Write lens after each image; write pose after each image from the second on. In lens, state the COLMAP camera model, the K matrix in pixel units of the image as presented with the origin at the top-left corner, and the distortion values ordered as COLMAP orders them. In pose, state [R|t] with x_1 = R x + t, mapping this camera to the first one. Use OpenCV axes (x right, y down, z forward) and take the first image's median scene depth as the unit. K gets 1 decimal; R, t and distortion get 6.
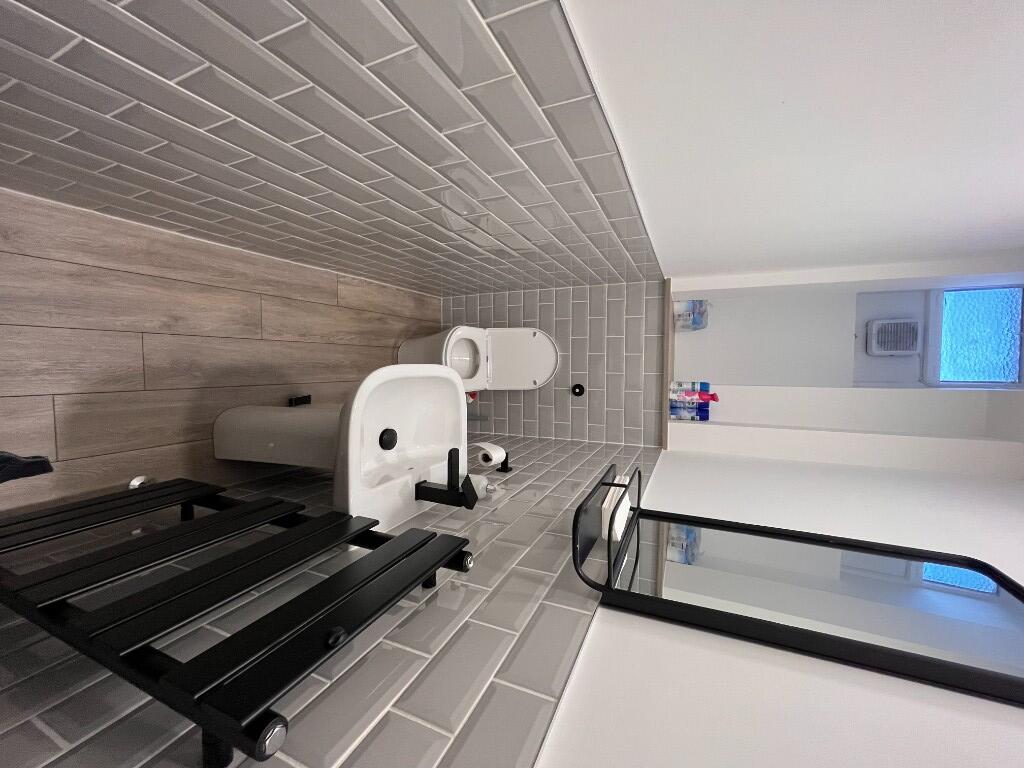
lens RADIAL K [[411.0, 0, 512.9], [0, 411.0, 384.3], [0, 0, 1]] dist [-0.003258, -0.000457]
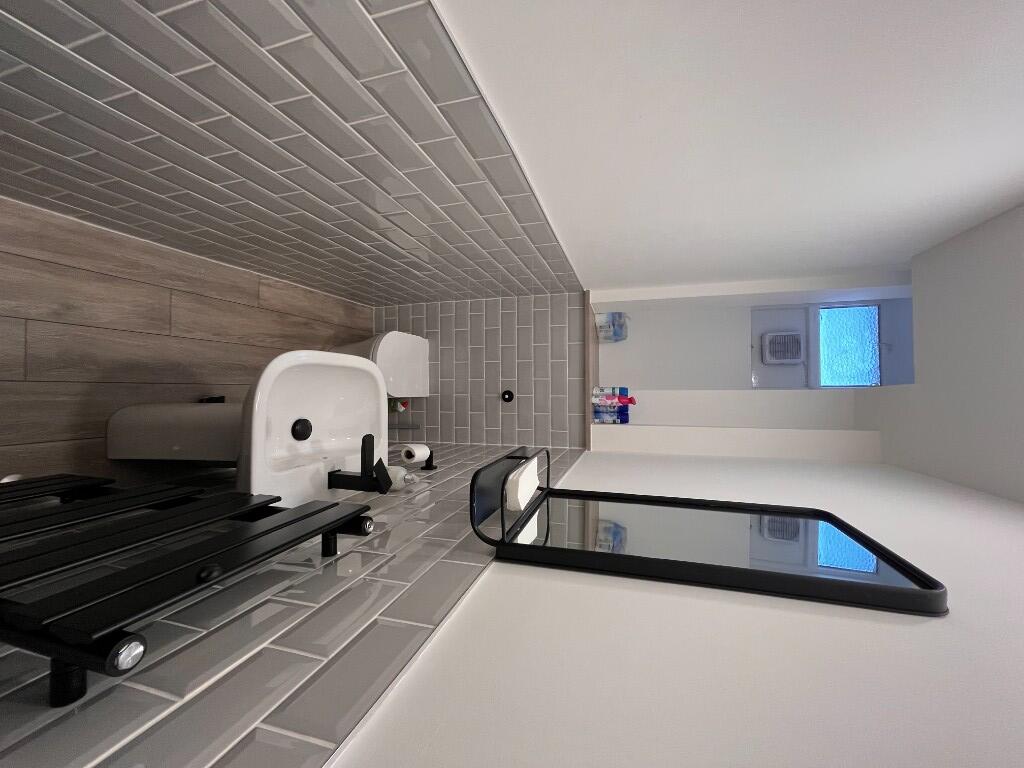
lens RADIAL K [[411.0, 0, 511.2], [0, 411.0, 382.5], [0, 0, 1]] dist [-0.003258, -0.000457]
pose [[0.991897, -0.001525, 0.127035, 0.068942], [0.009650, 0.997943, -0.063372, 0.085002], [-0.126677, 0.064085, 0.989872, -0.048493]]
